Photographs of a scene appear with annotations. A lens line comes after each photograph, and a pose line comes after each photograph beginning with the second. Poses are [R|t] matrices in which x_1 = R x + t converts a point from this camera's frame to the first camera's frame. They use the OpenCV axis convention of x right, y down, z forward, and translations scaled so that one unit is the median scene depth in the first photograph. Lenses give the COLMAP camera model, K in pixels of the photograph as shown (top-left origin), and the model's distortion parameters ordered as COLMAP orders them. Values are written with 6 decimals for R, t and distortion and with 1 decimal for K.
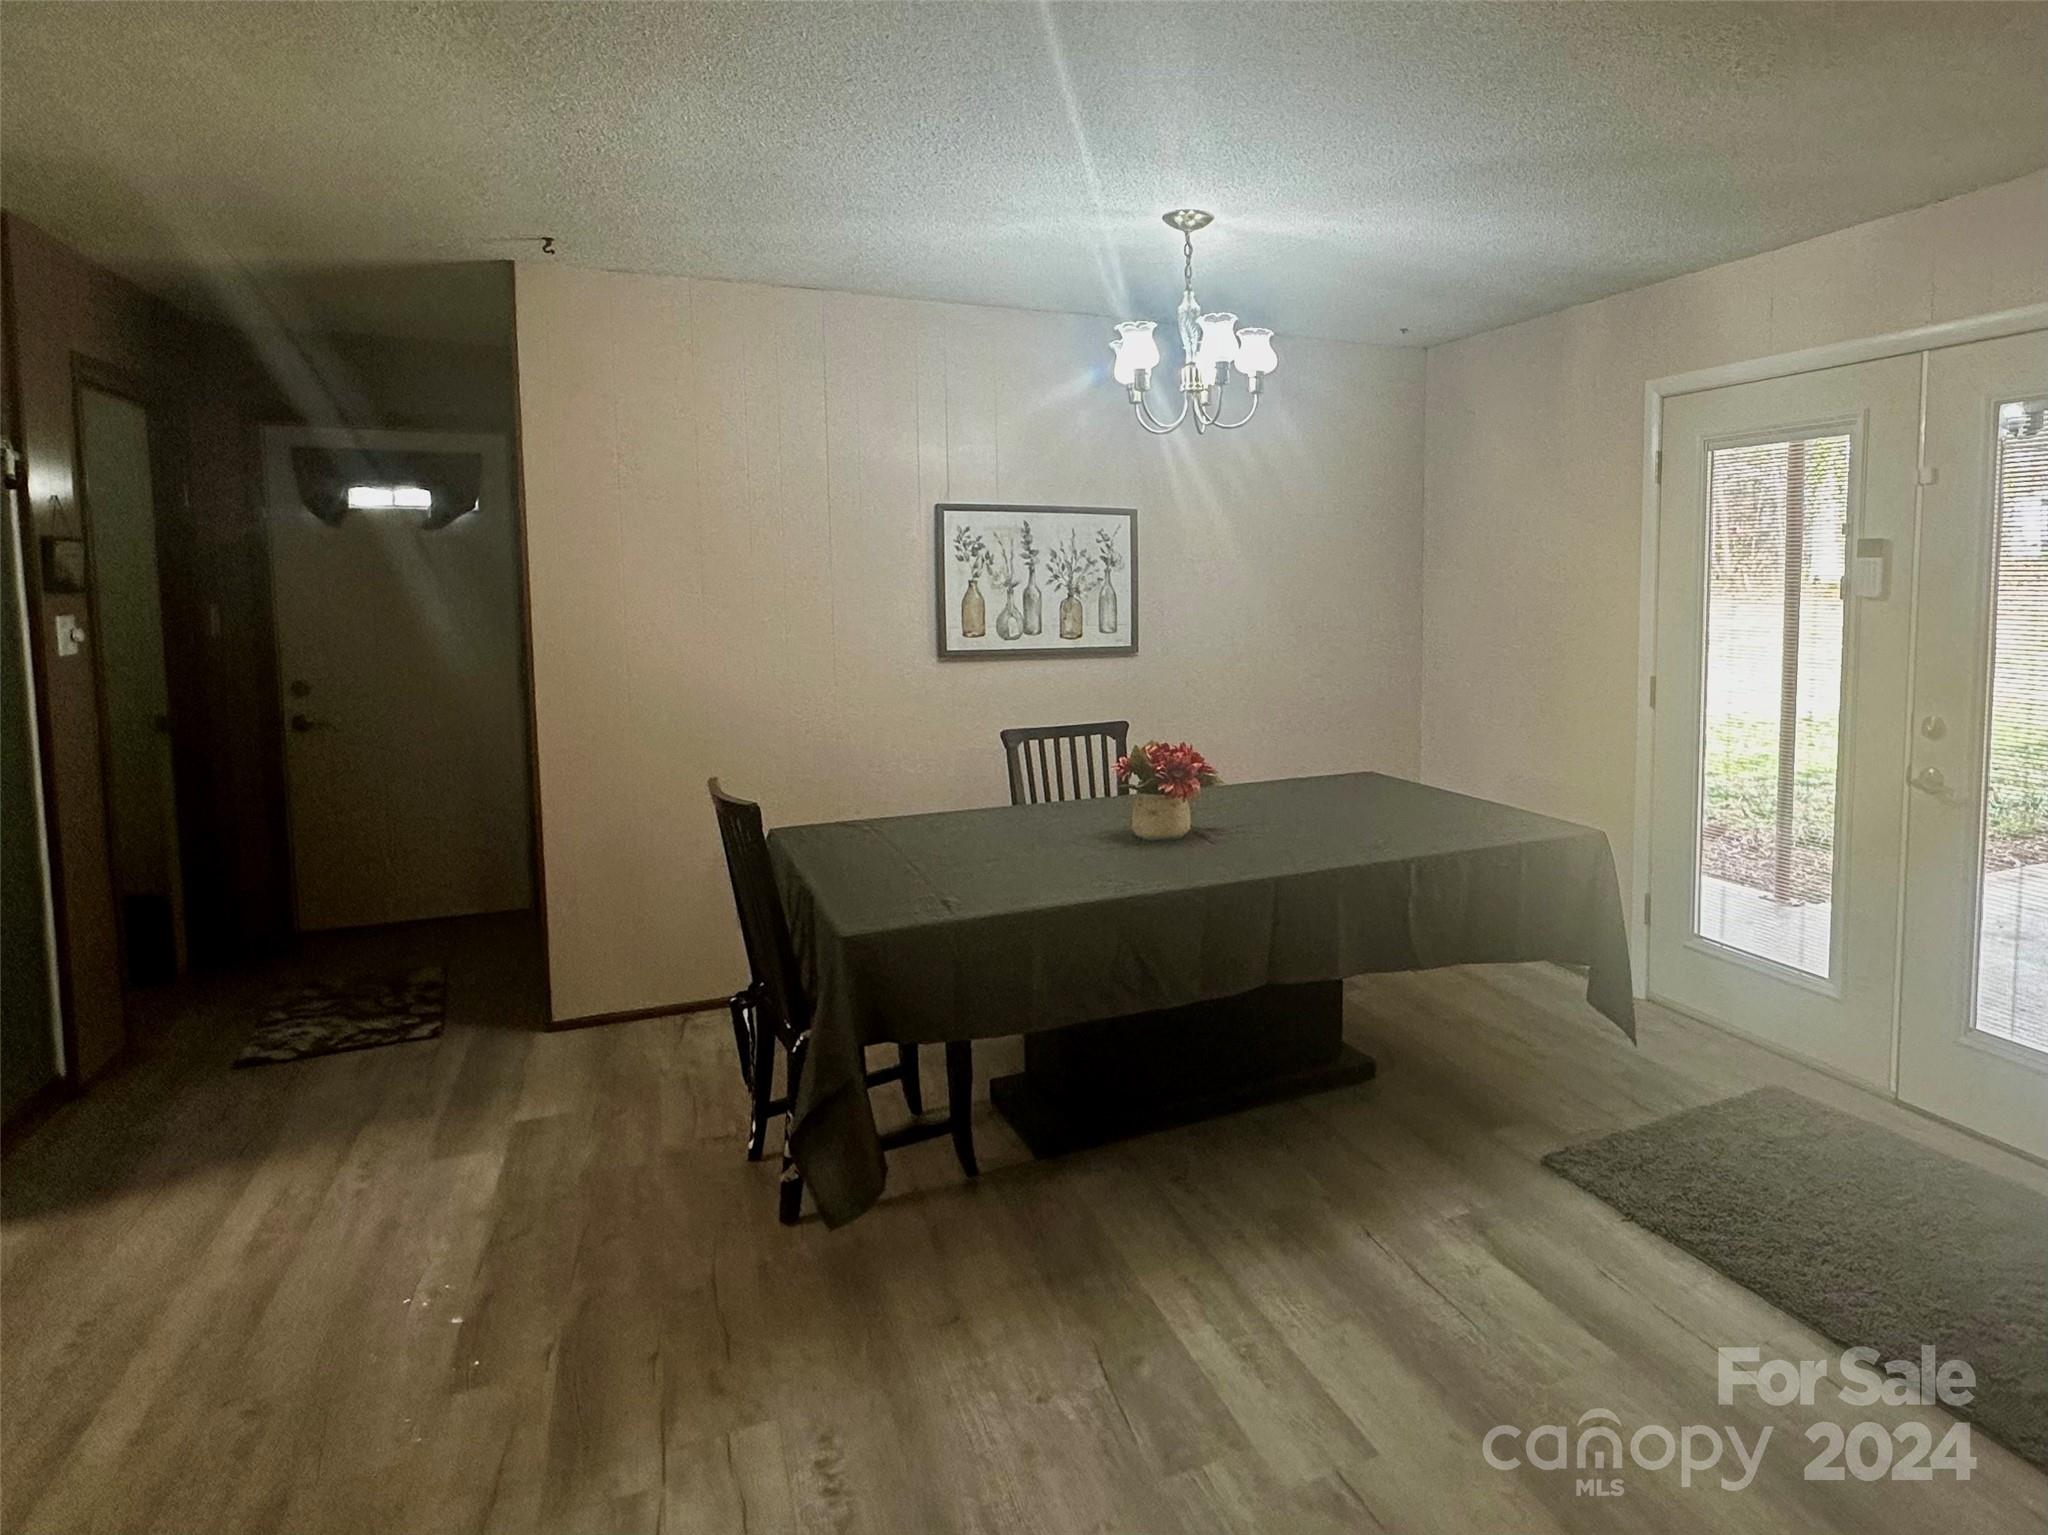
lens RADIAL K [[1184.0, 0, 1287.7], [0, 1184.0, 673.7], [0, 0, 1]] dist [0.001488, -0.000435]
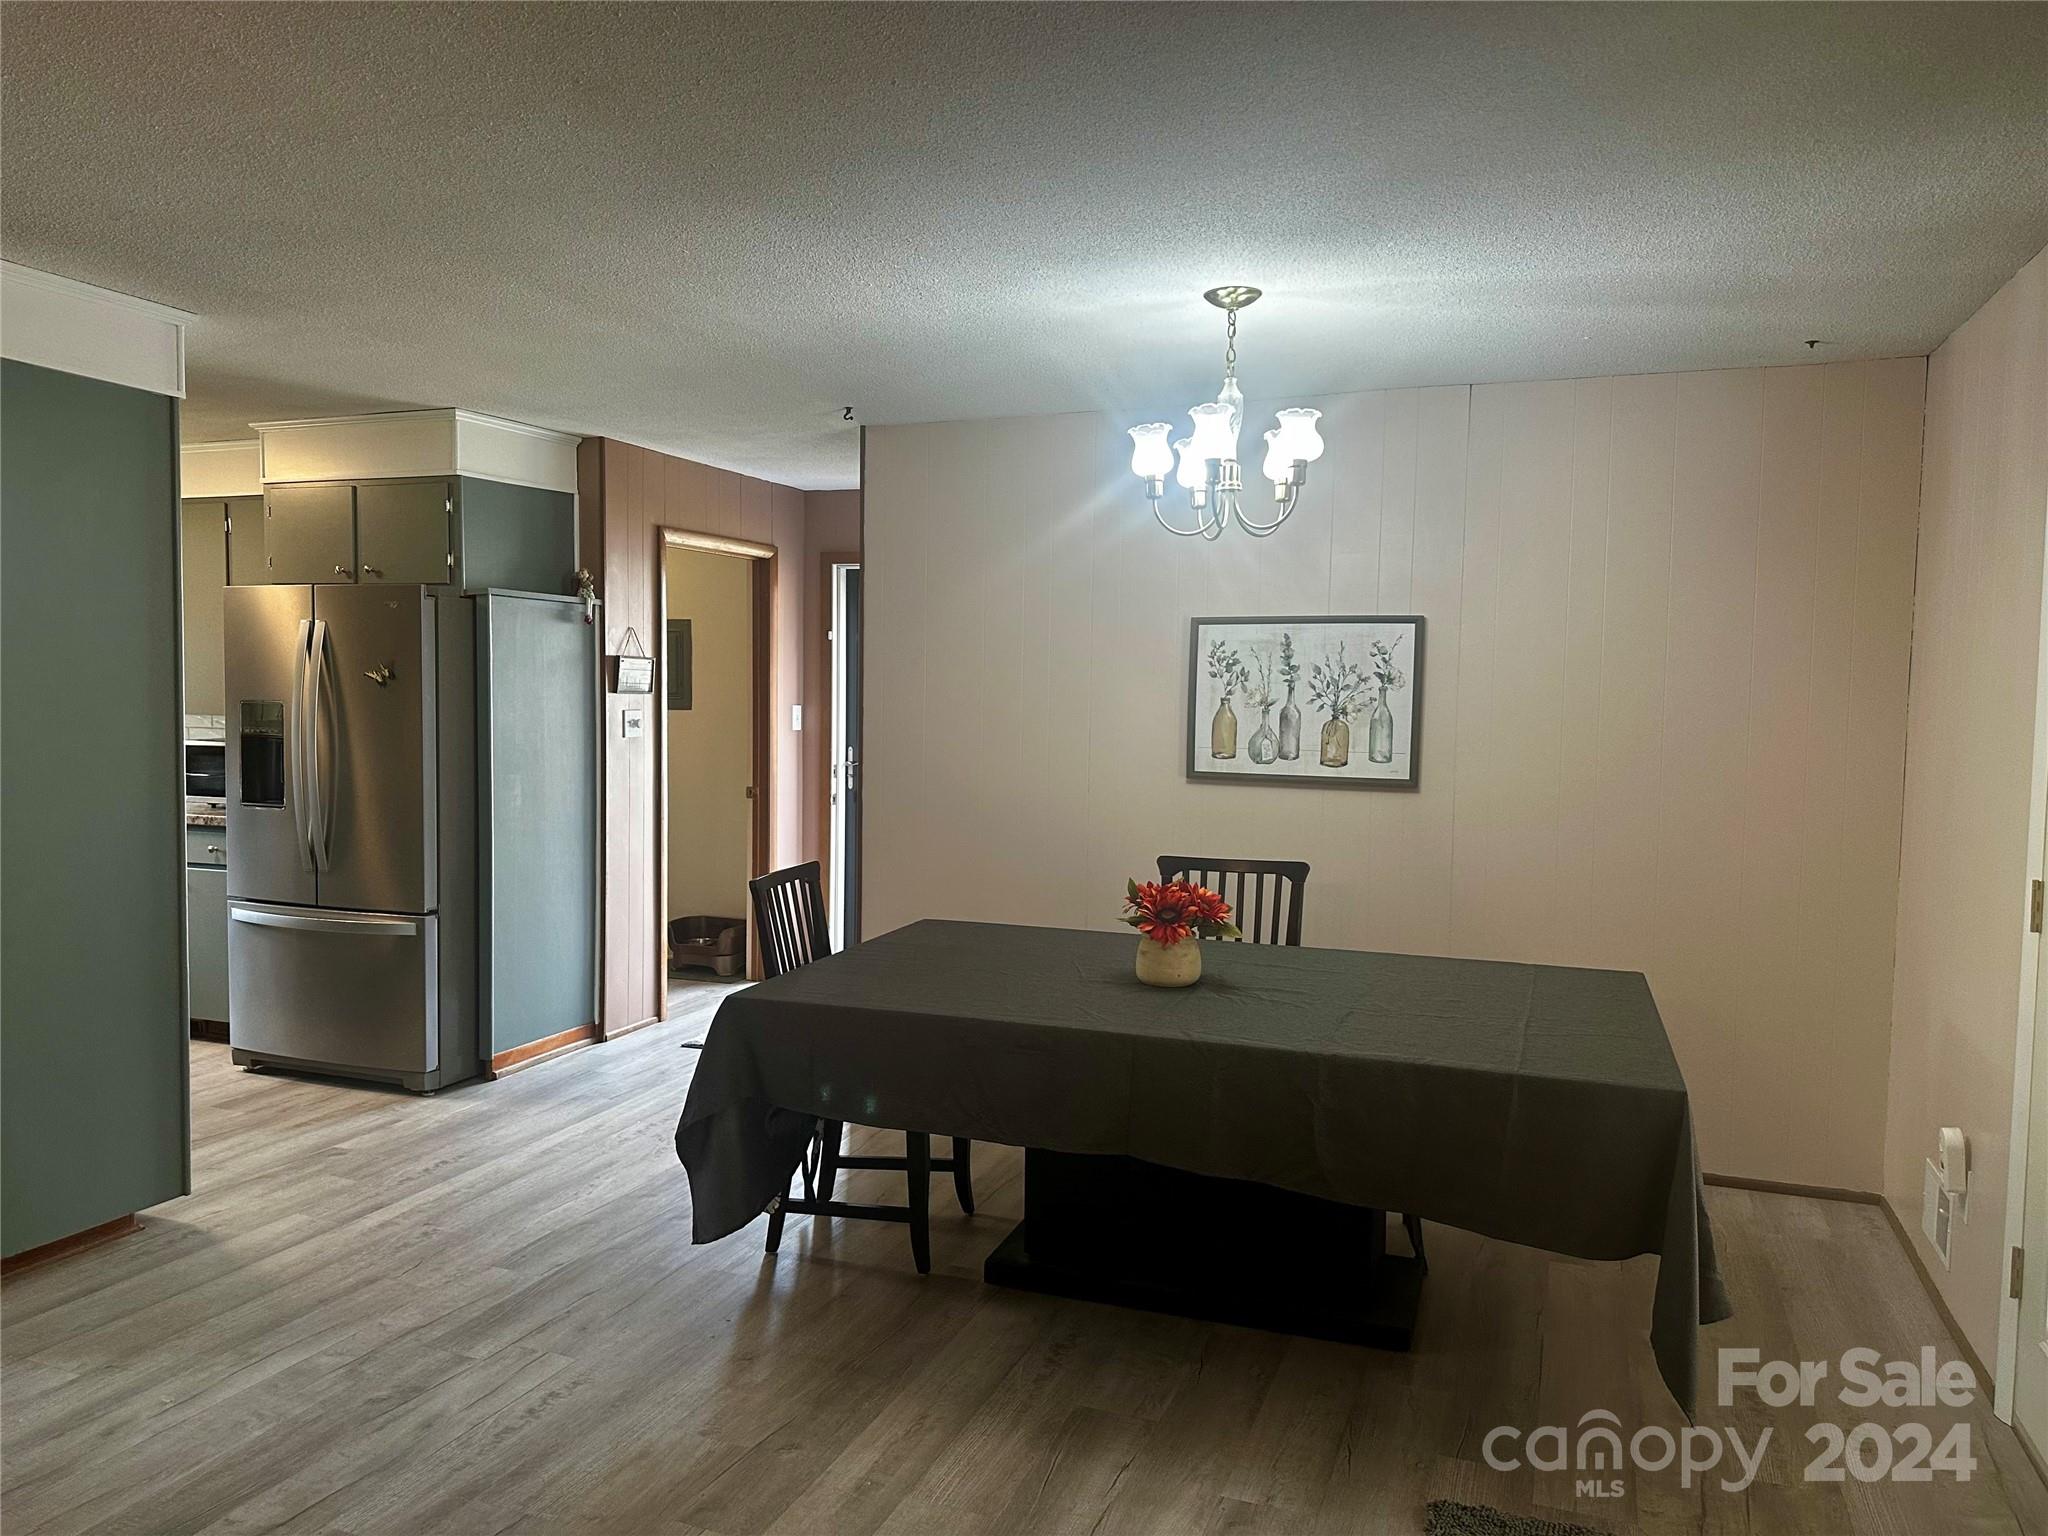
lens RADIAL K [[1406.1, 0, 1024.0], [0, 1406.1, 768.0], [0, 0, 1]] dist [0.130553, -0.163531]
pose [[0.681719, 0.054174, -0.729606, 0.437642], [-0.073645, 0.997271, 0.005238, -0.017689], [0.727898, 0.050161, 0.683848, 0.122966]]
